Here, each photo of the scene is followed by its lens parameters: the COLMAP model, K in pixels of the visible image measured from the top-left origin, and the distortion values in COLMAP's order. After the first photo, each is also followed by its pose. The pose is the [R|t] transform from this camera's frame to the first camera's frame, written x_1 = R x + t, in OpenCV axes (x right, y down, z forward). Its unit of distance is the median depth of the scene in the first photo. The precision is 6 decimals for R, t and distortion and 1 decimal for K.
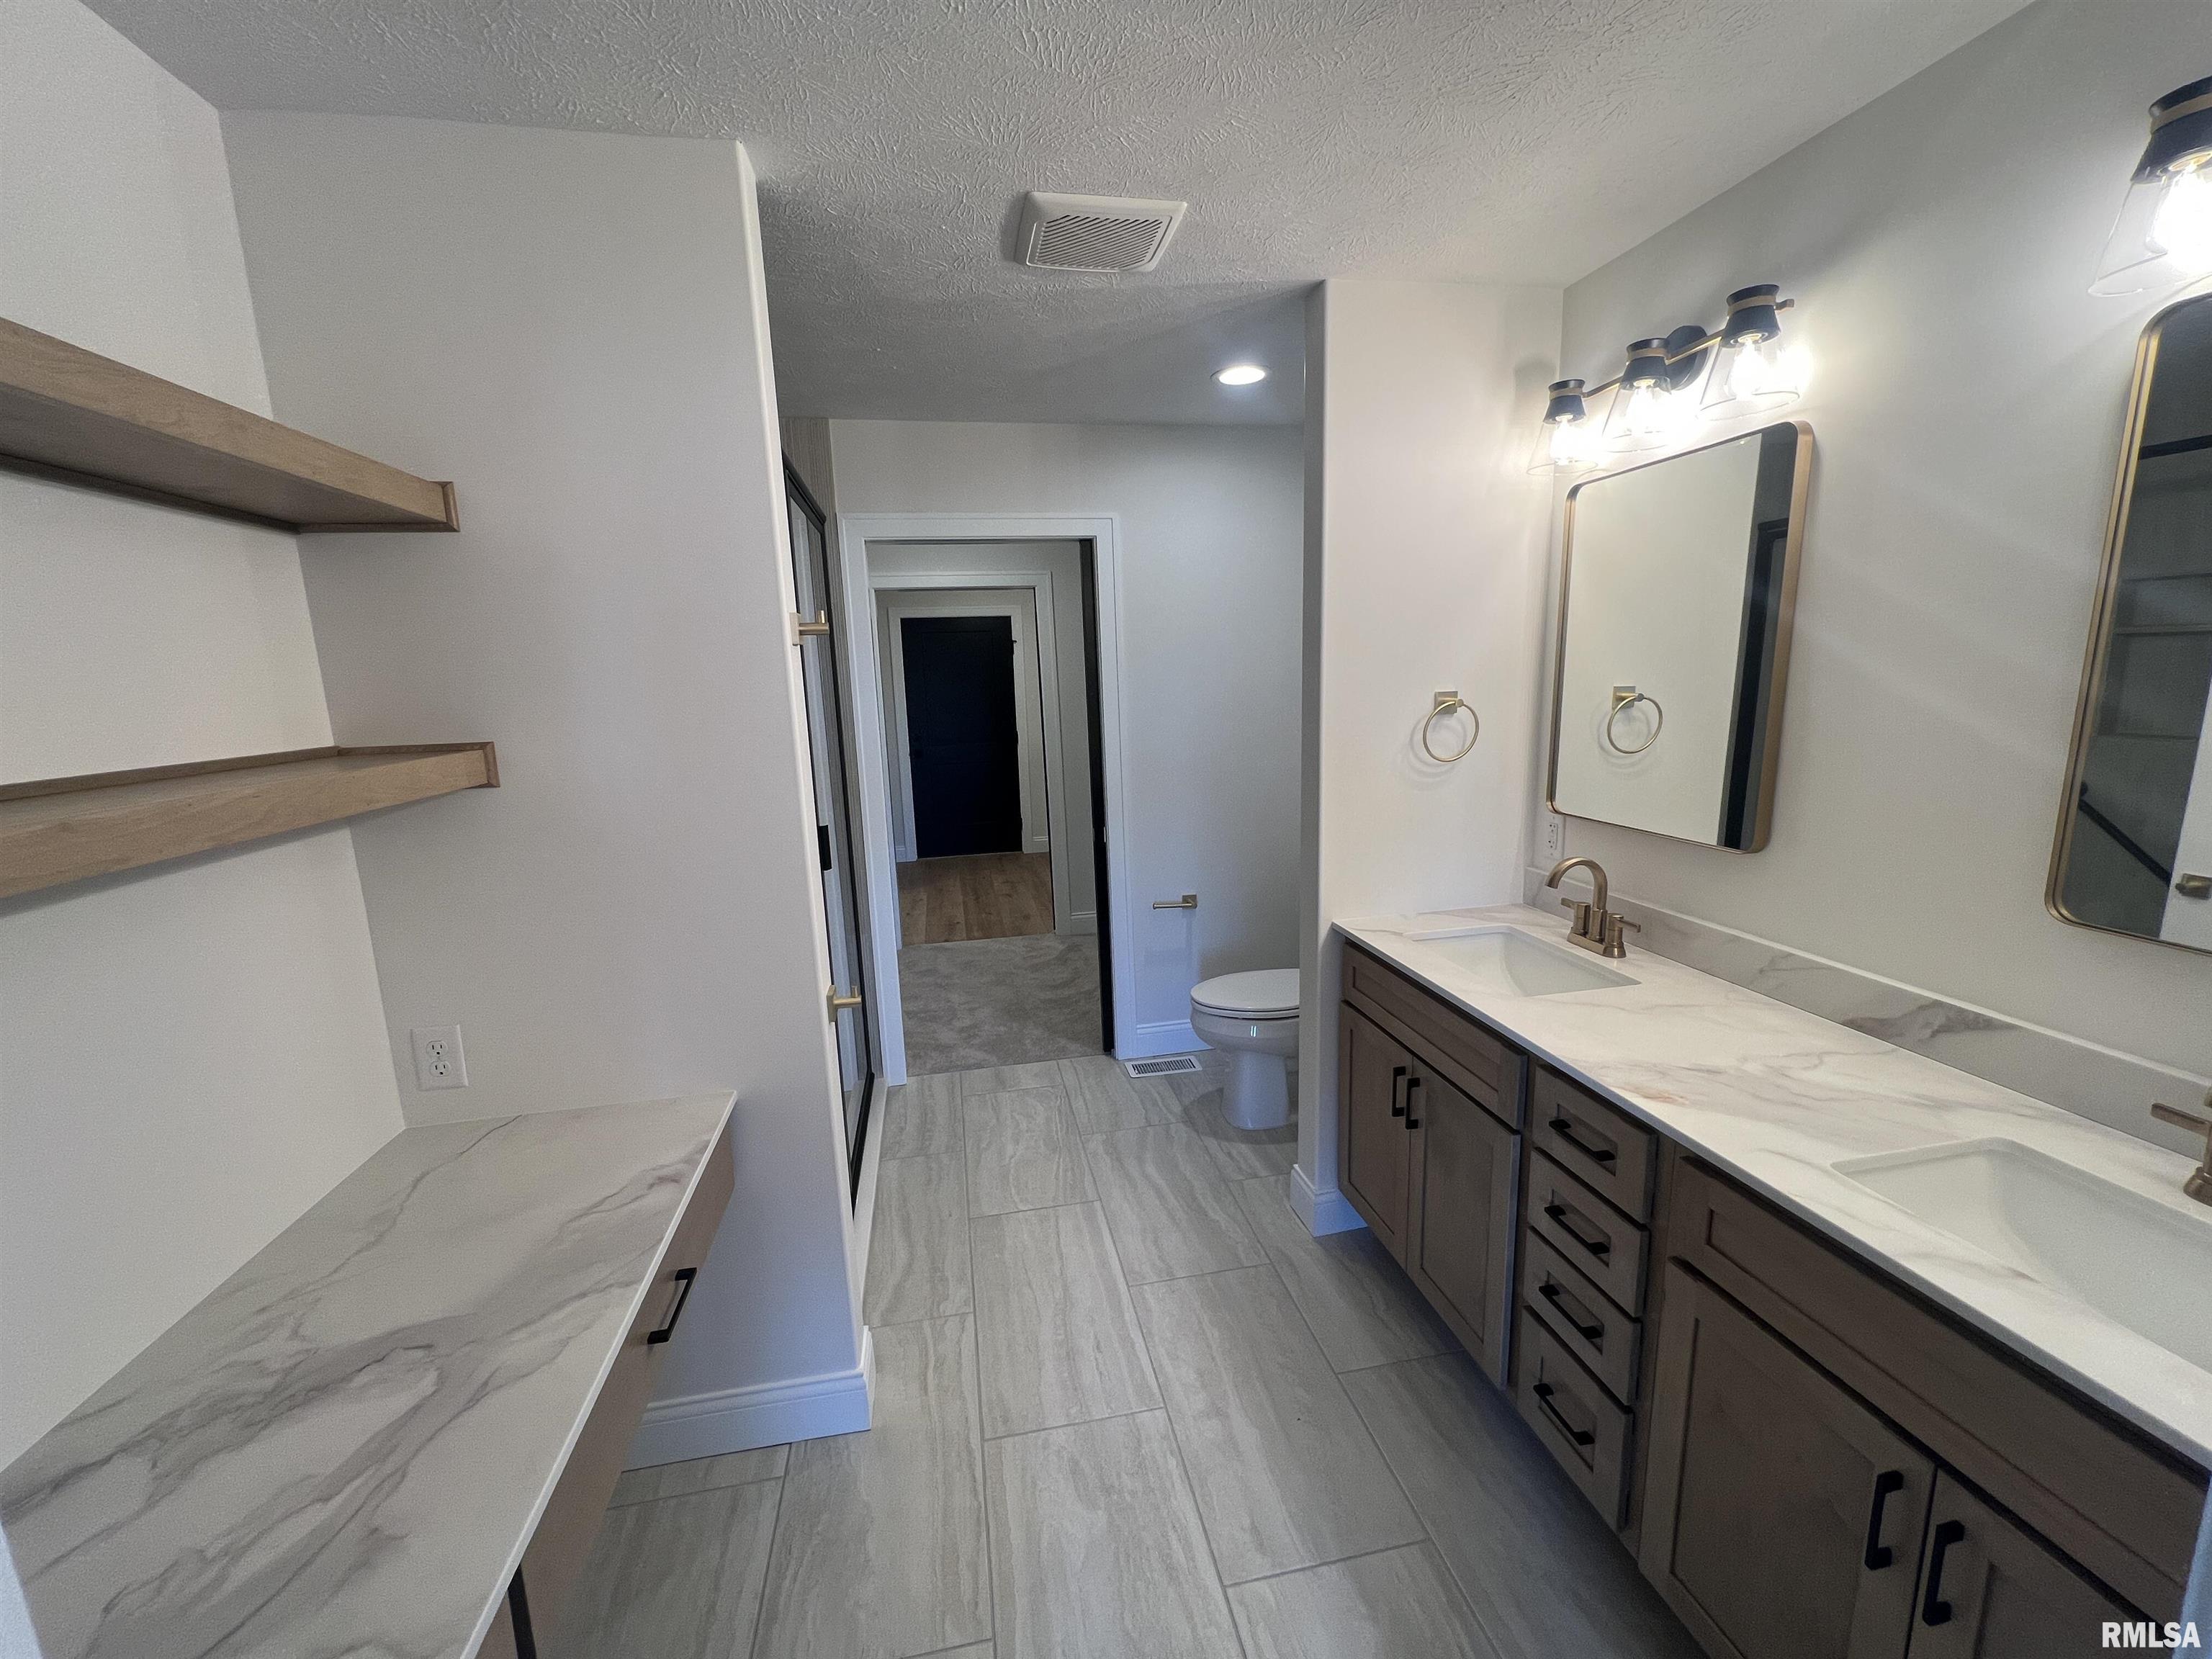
lens RADIAL K [[881.2, 0, 1107.2], [0, 881.2, 831.5], [0, 0, 1]] dist [-0.000618, -0.000081]
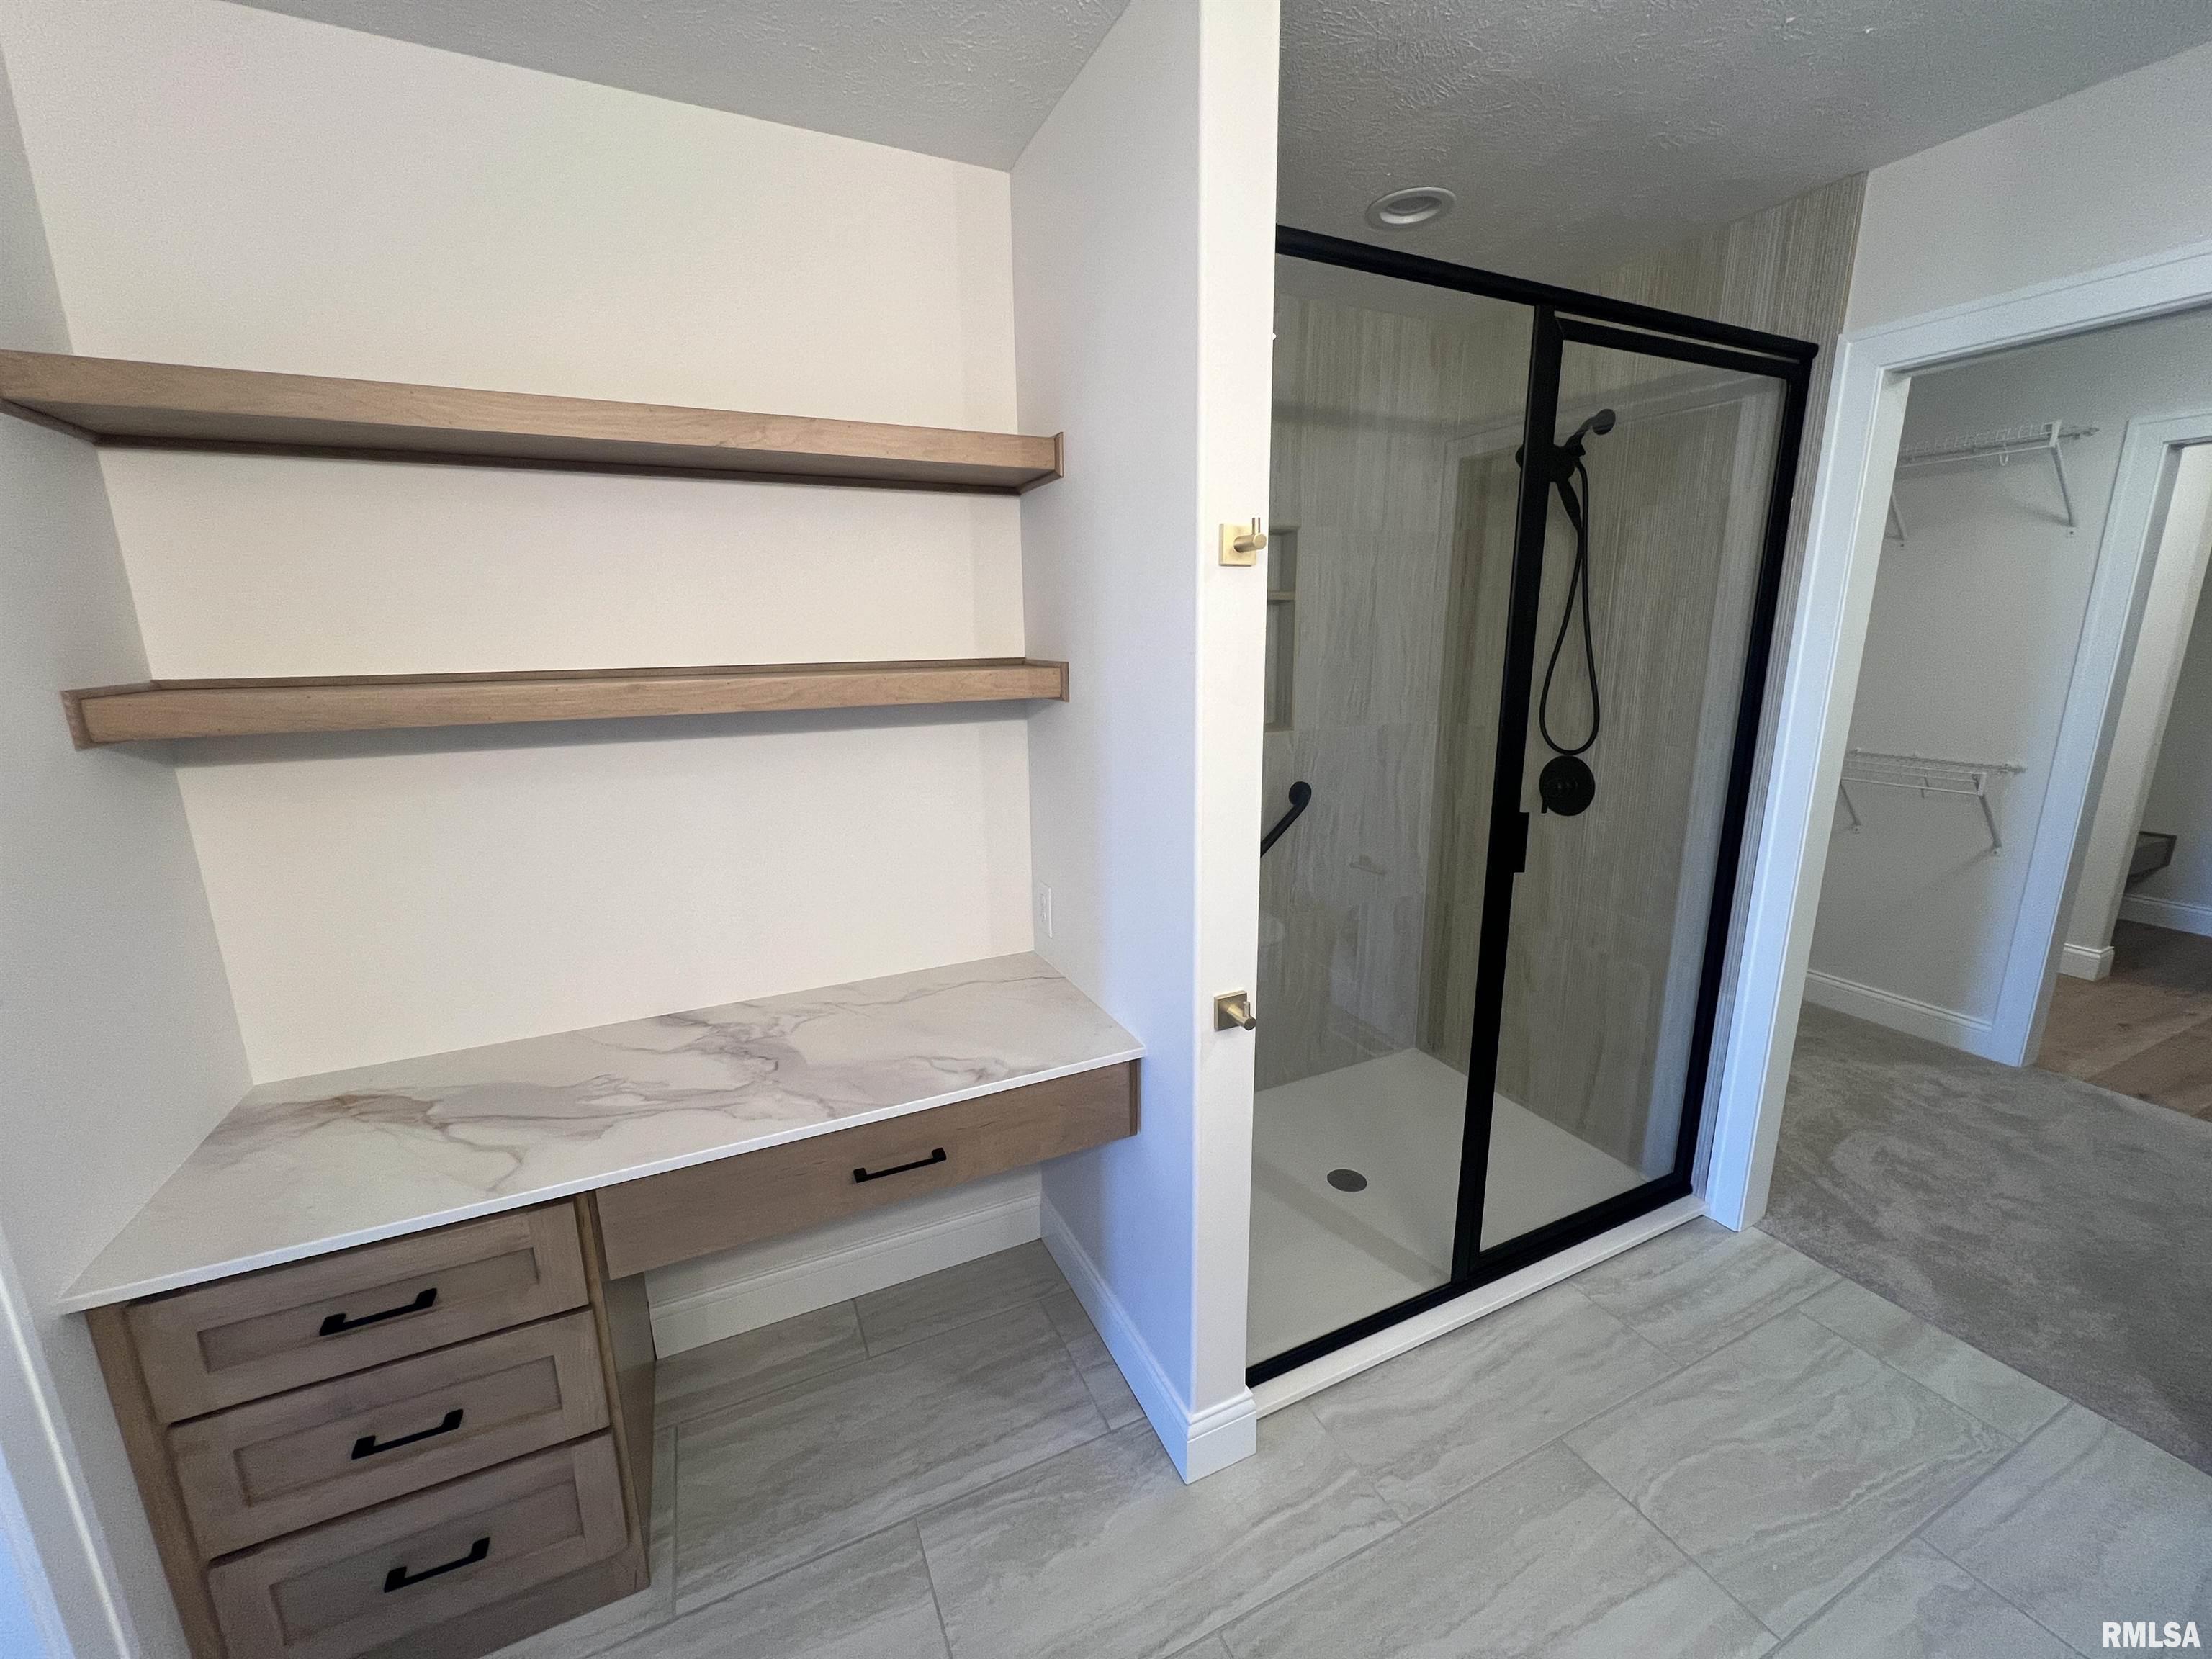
lens RADIAL K [[881.2, 0, 1106.3], [0, 881.2, 833.0], [0, 0, 1]] dist [-0.000618, -0.000081]
pose [[0.248394, 0.242300, -0.937865, 0.354840], [-0.167529, 0.964366, 0.204776, -0.102452], [0.954062, 0.106255, 0.280135, 0.585173]]
